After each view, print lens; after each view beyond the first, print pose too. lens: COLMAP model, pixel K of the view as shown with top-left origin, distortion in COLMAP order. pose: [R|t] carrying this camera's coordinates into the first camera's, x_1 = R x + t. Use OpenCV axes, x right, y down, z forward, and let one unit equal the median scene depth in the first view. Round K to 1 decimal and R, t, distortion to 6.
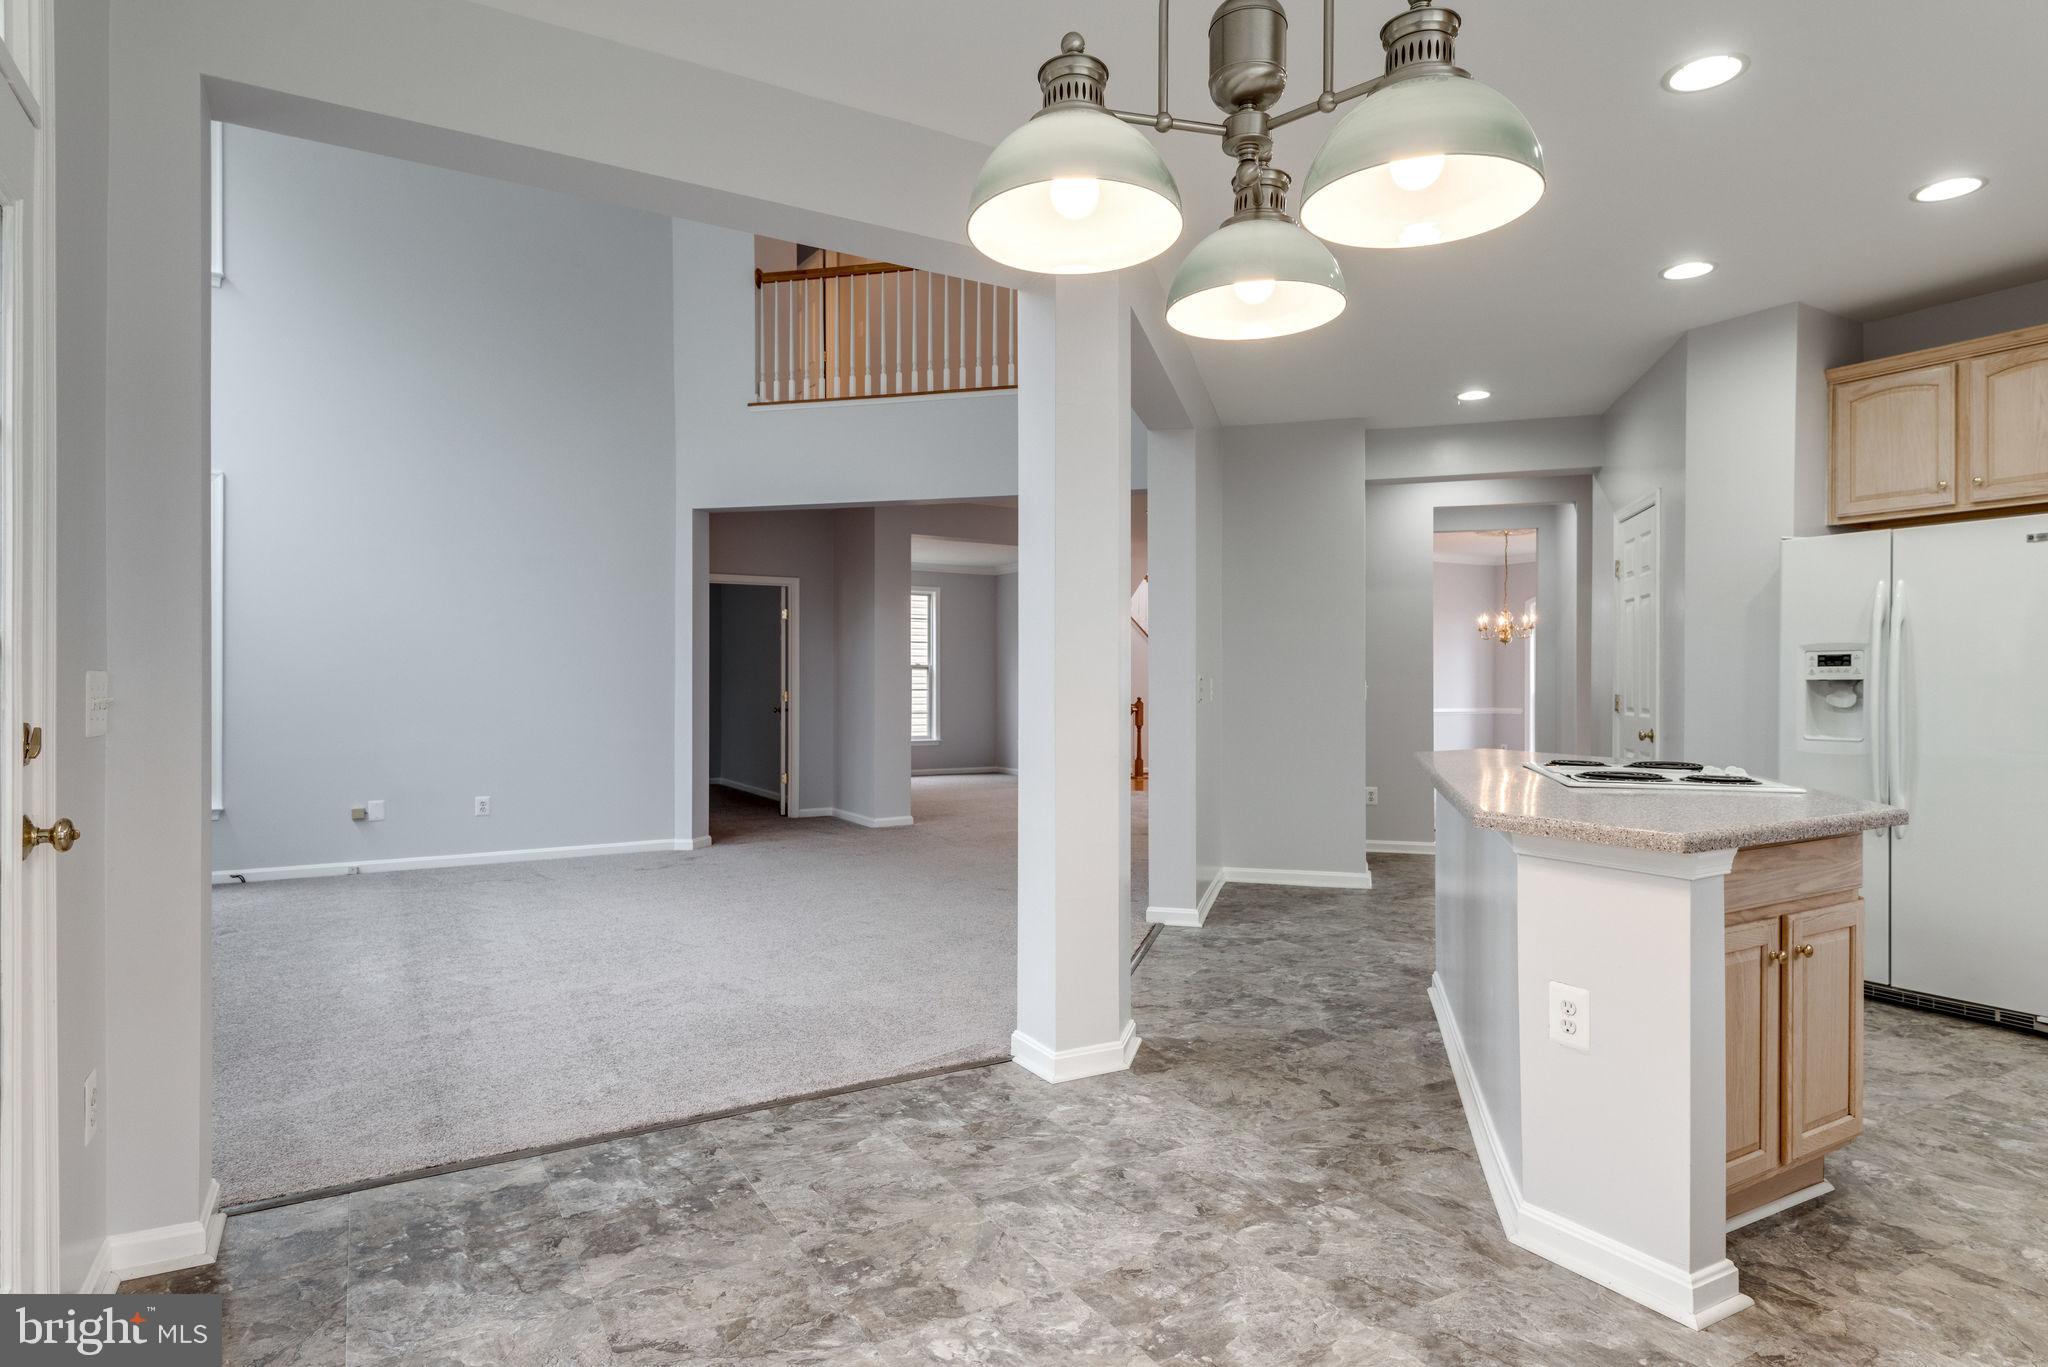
lens RADIAL K [[1130.3, 0, 1030.3], [0, 1130.3, 690.0], [0, 0, 1]] dist [0.000096, -0.000699]
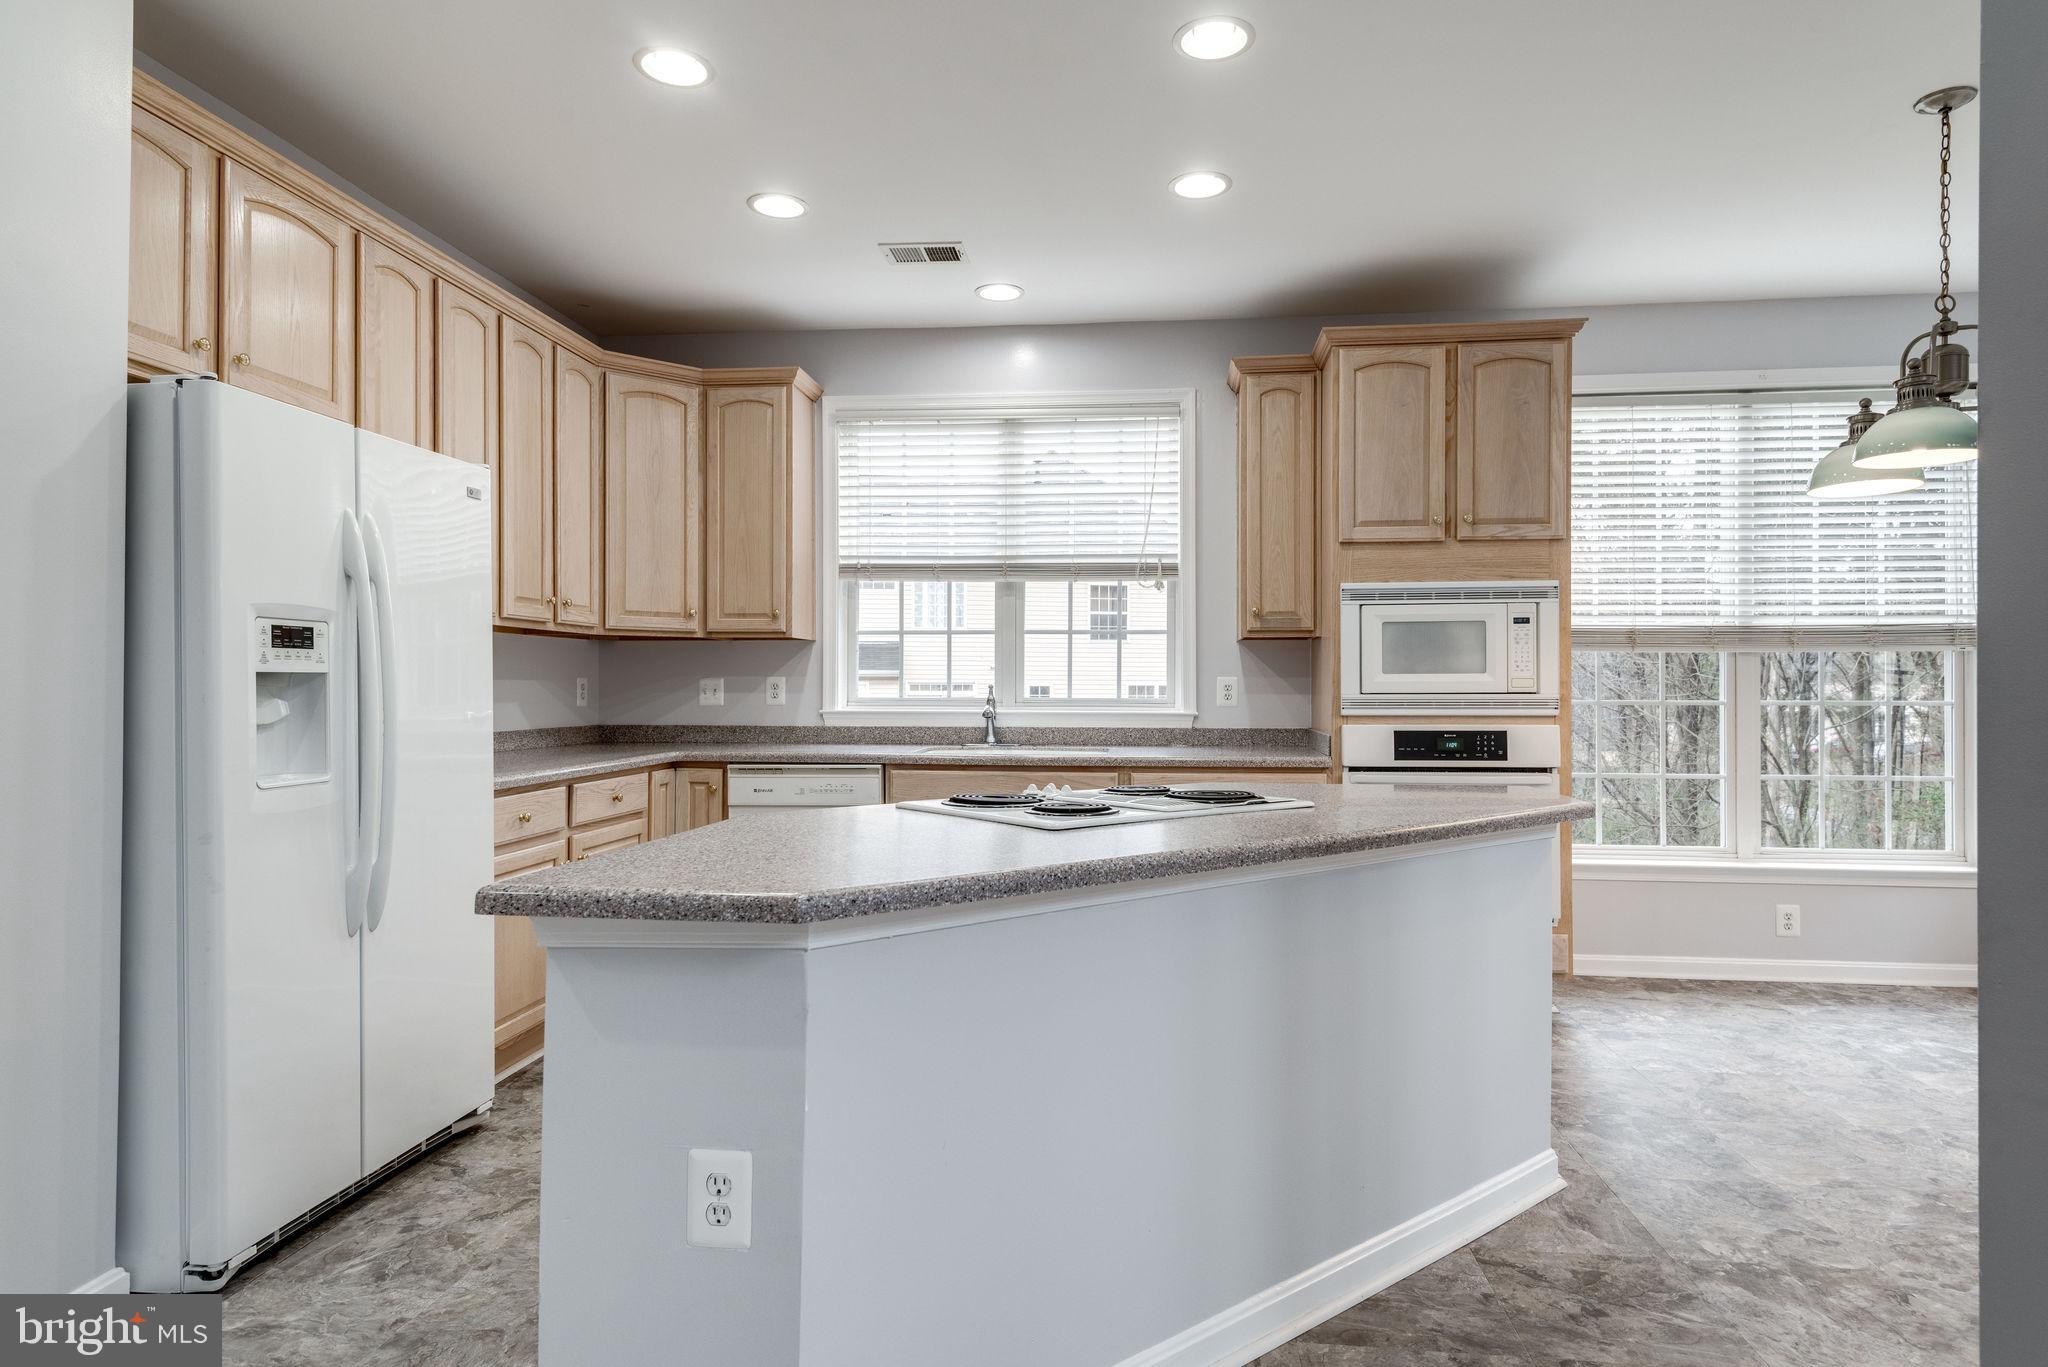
lens RADIAL K [[1143.9, 0, 1048.8], [0, 1143.9, 678.6], [0, 0, 1]] dist [0.045218, -0.024966]
pose [[-0.812122, 0.001343, 0.583486, 0.095358], [-0.000335, 0.999996, -0.002768, -0.004979], [-0.583487, -0.002443, -0.812118, 1.248360]]
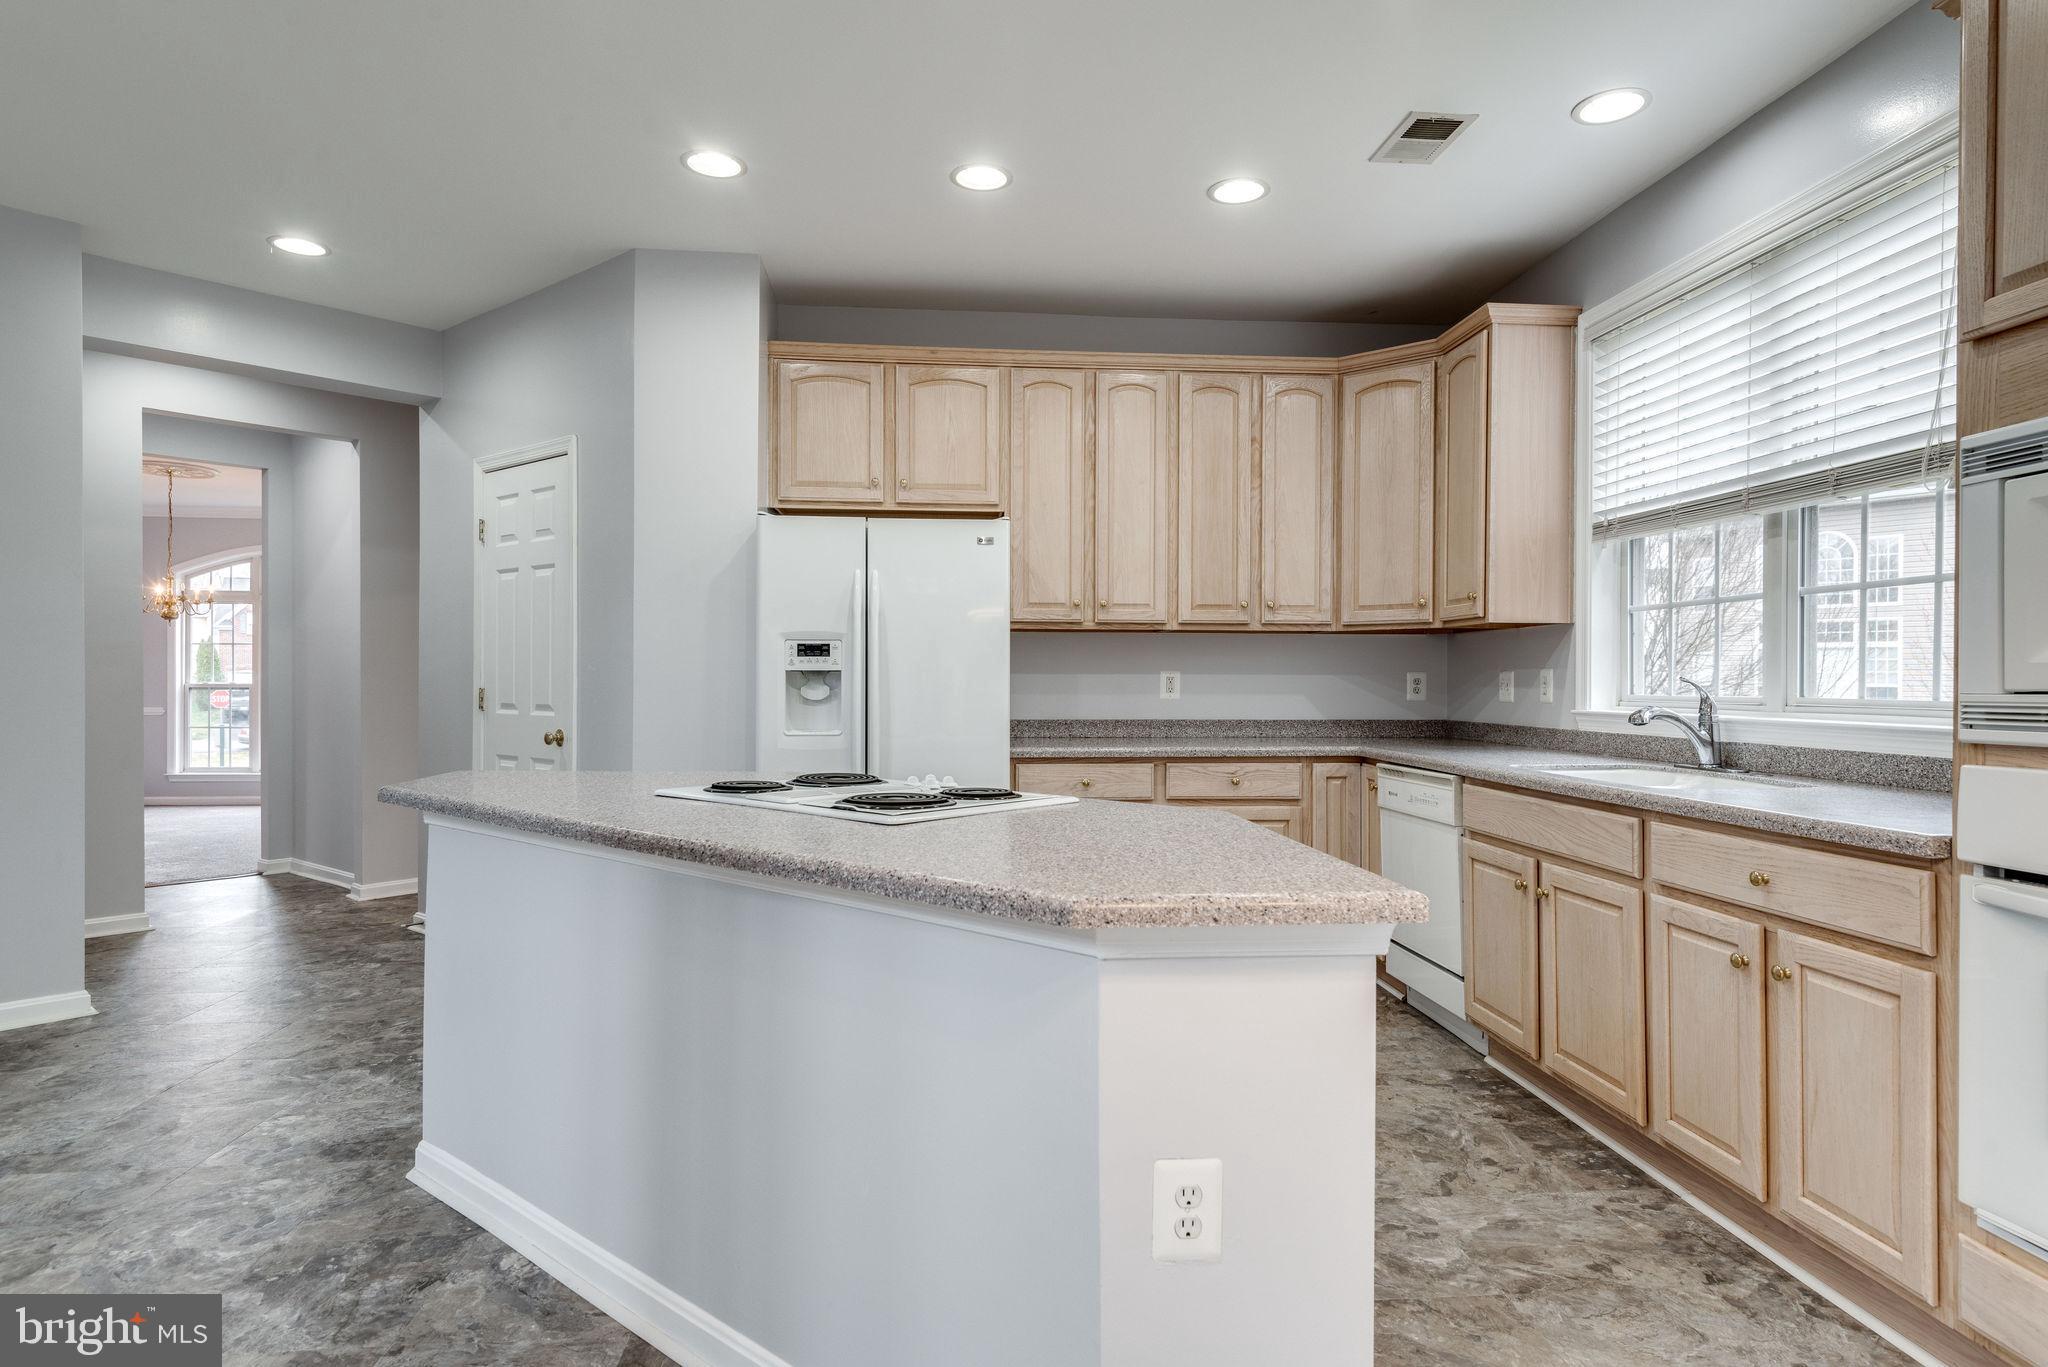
lens RADIAL K [[1135.6, 0, 1035.4], [0, 1135.6, 680.5], [0, 0, 1]] dist [0.043885, -0.026593]
pose [[0.423989, 0.000834, 0.905667, -0.066260], [0.001247, 0.999998, -0.001504, 0.000799], [-0.905666, 0.001767, 0.423988, 0.436197]]
